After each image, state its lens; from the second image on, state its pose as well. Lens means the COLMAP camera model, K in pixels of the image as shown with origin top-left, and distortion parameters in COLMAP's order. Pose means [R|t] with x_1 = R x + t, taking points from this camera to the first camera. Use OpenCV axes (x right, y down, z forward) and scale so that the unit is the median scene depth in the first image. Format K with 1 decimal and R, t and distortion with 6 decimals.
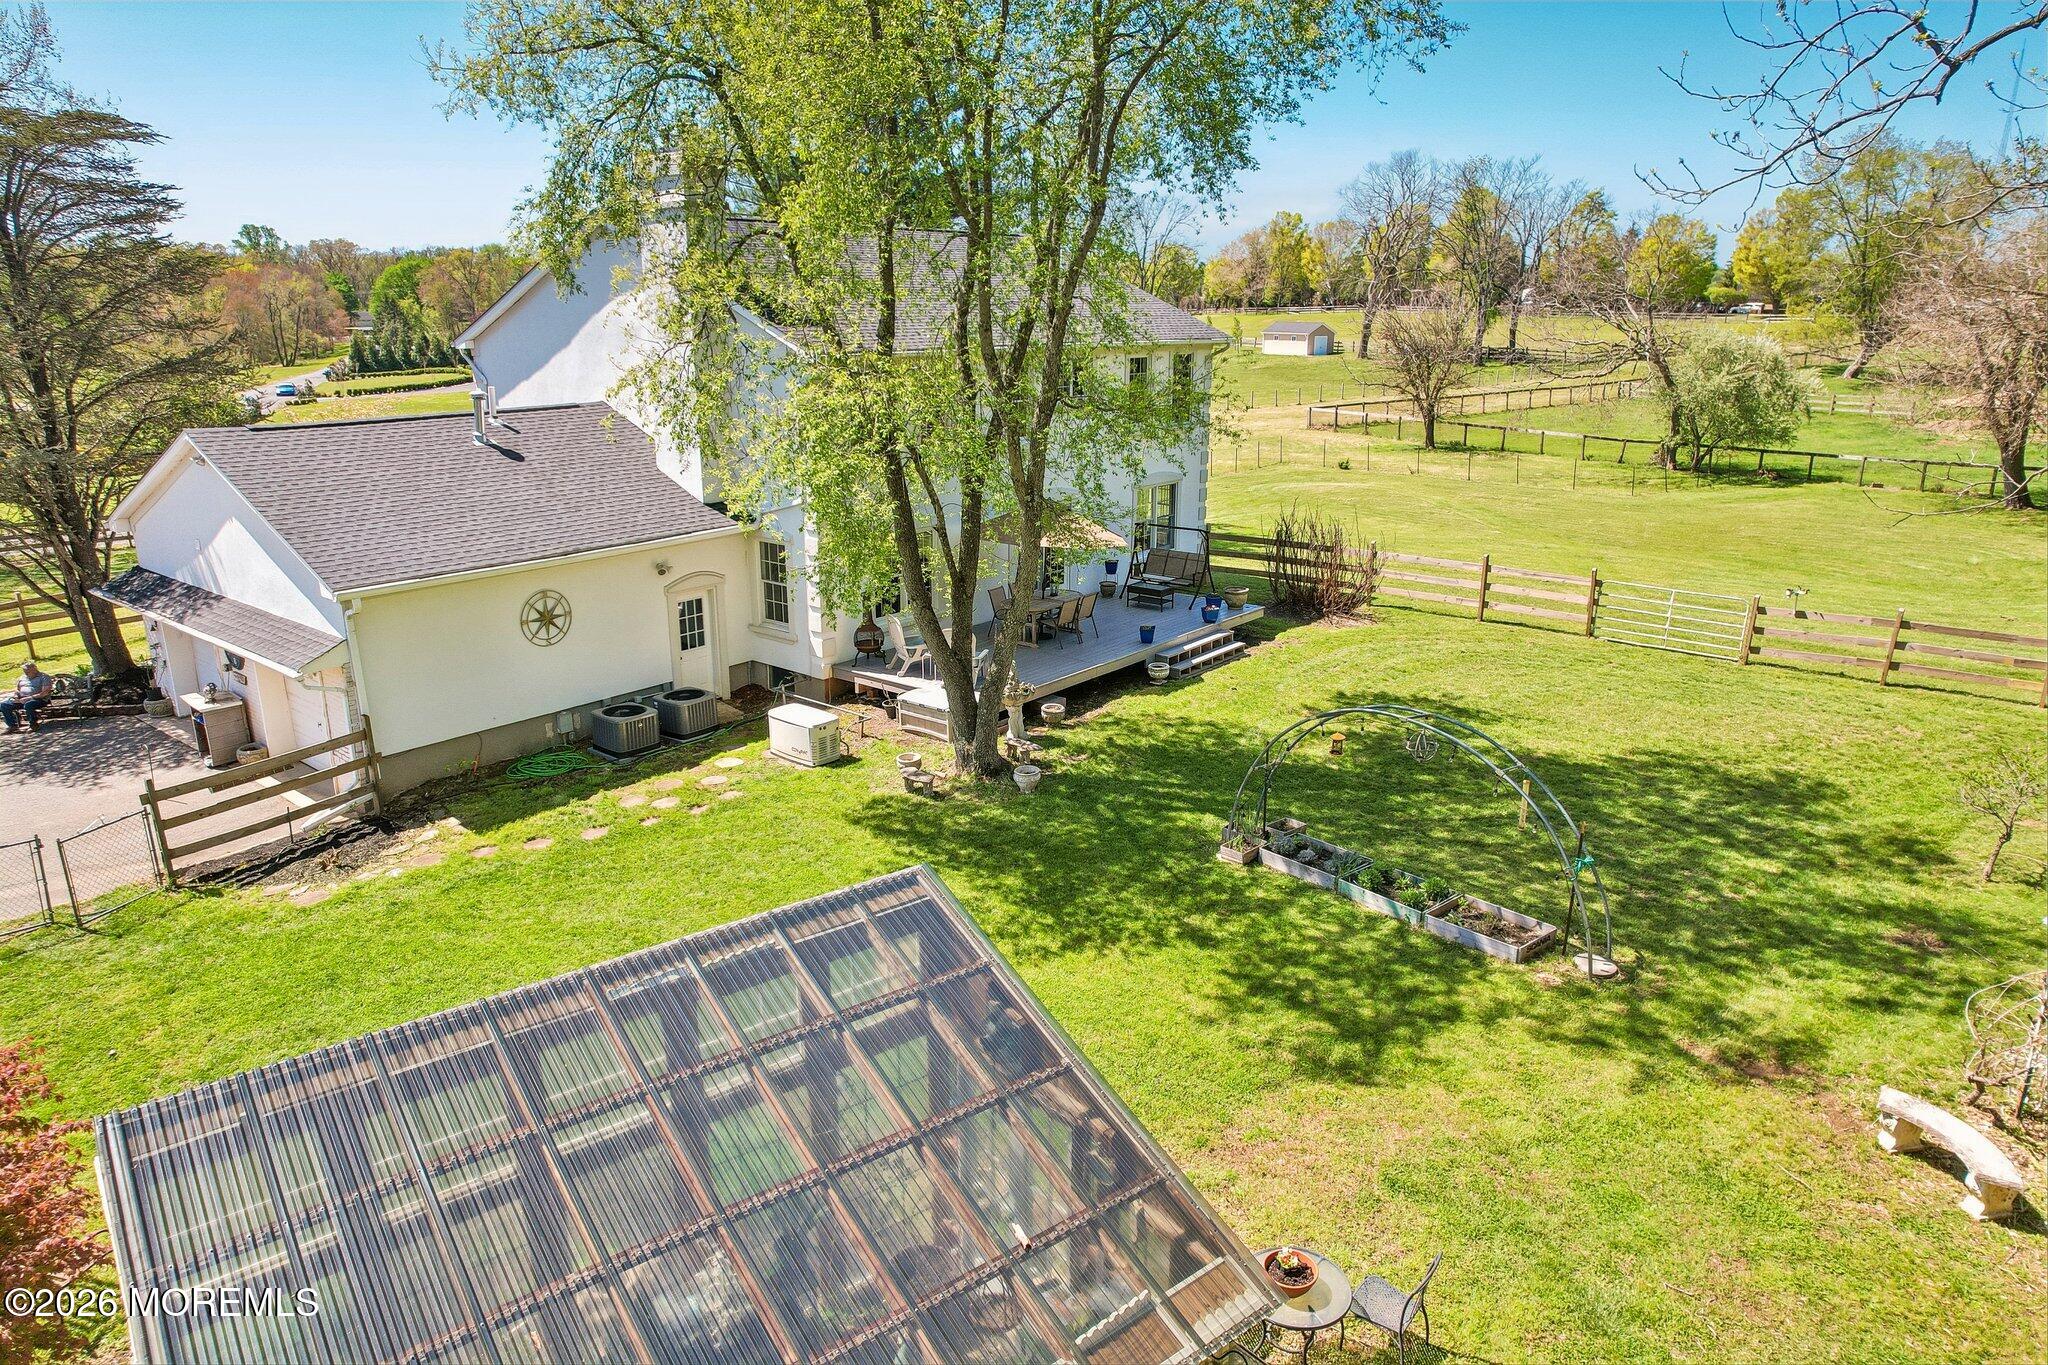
lens RADIAL K [[1327.1, 0, 1024.0], [0, 1327.1, 682.5], [0, 0, 1]] dist [-0.082938, 0.084038]
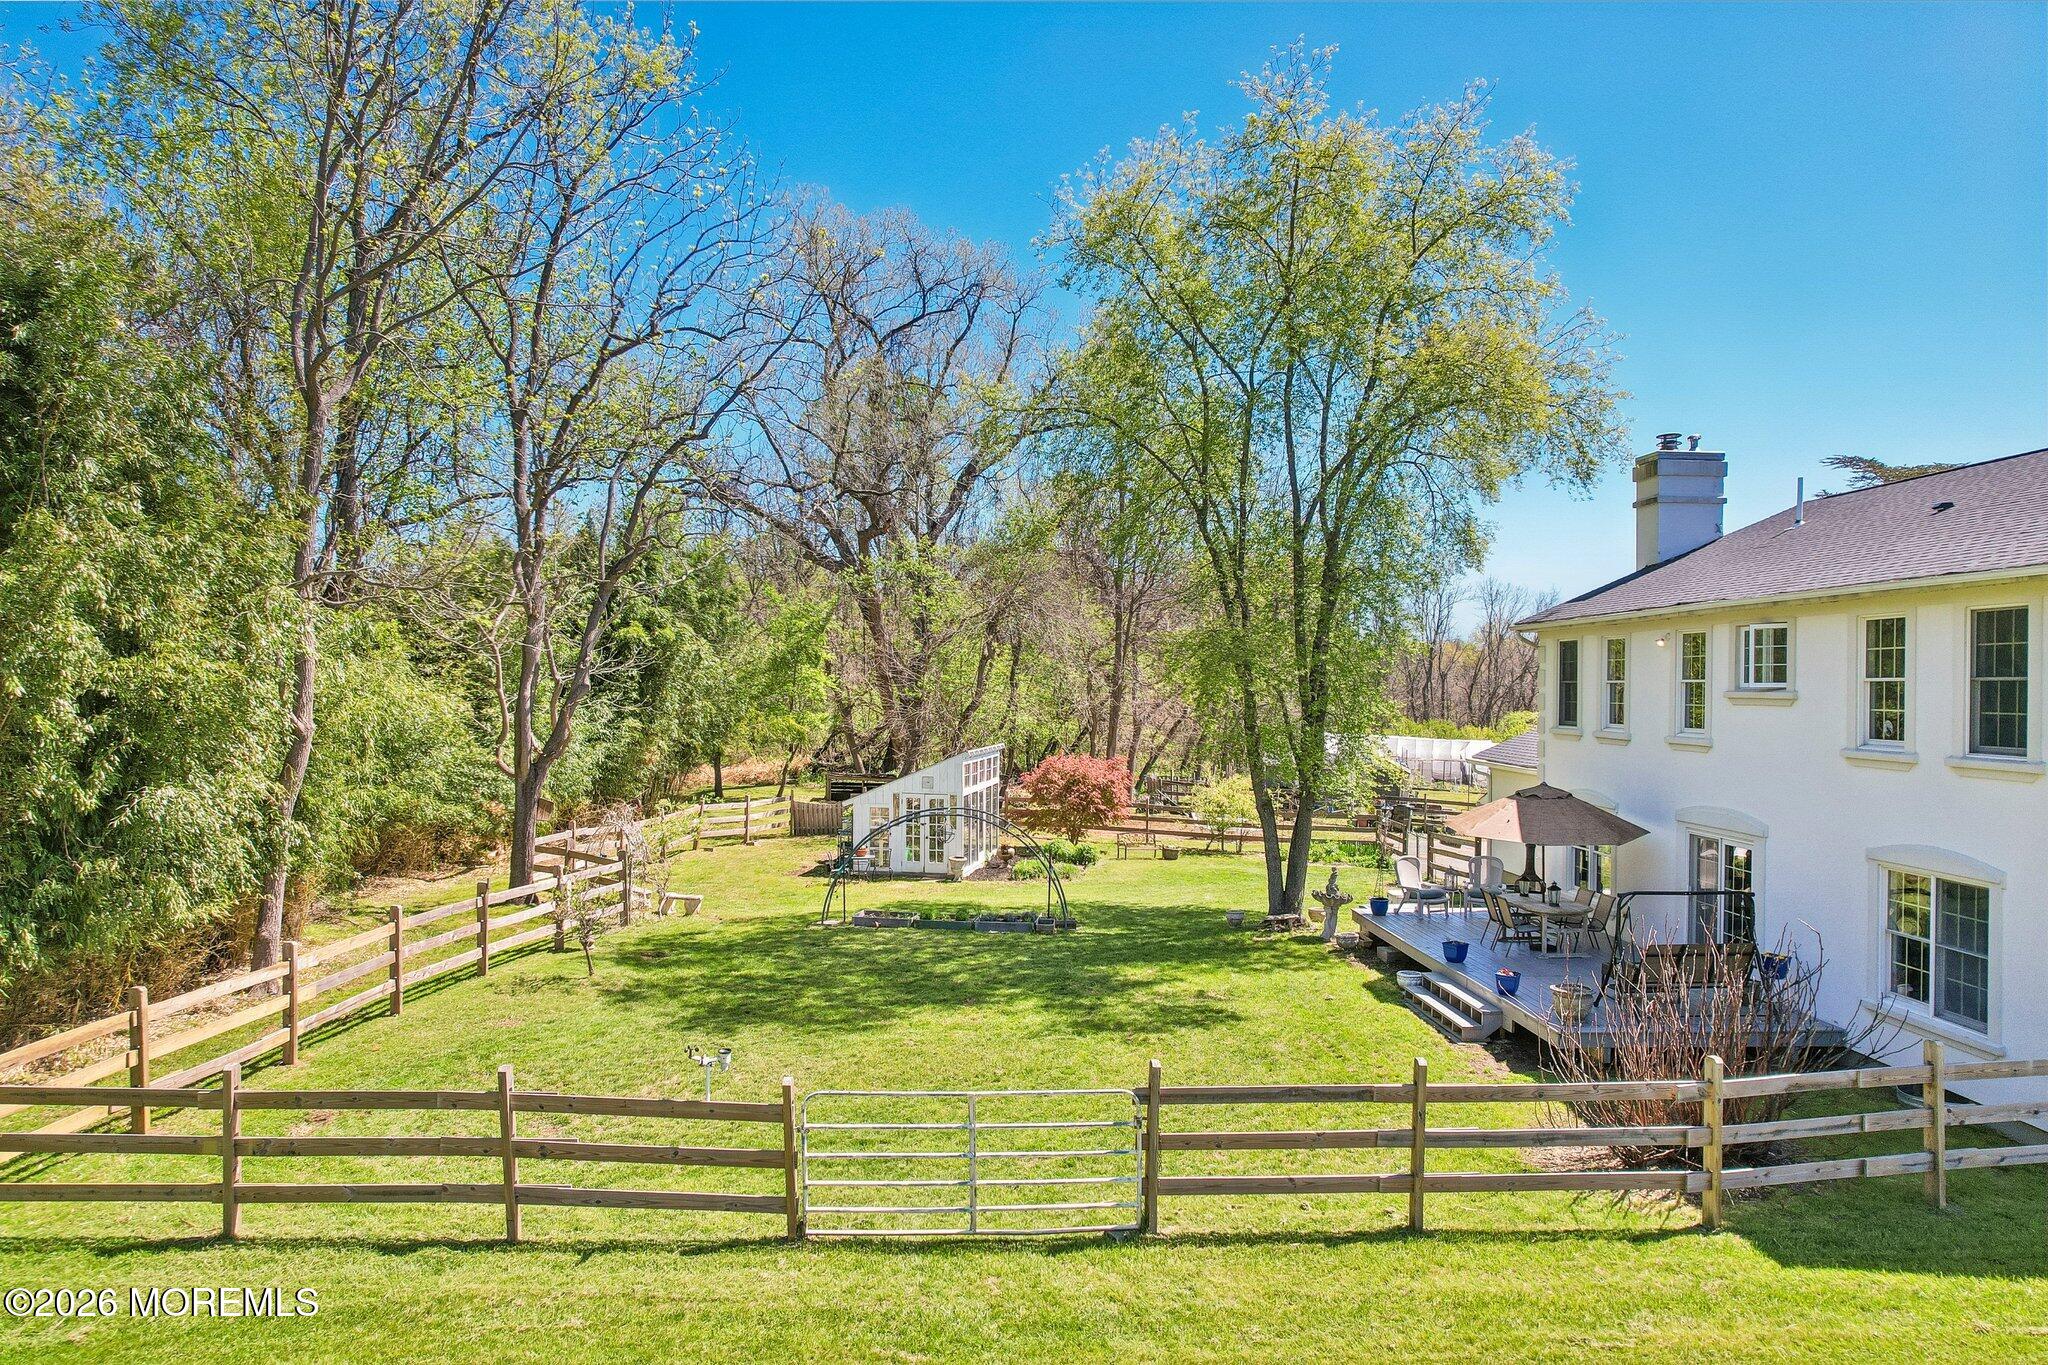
lens RADIAL K [[1327.1, 0, 1024.0], [0, 1327.1, 682.5], [0, 0, 1]] dist [-0.082938, 0.084038]
pose [[-0.754865, -0.013049, -0.655750, 0.998681], [-0.197330, 0.957997, 0.208093, -0.376235], [0.625491, 0.286482, -0.725734, 1.670634]]
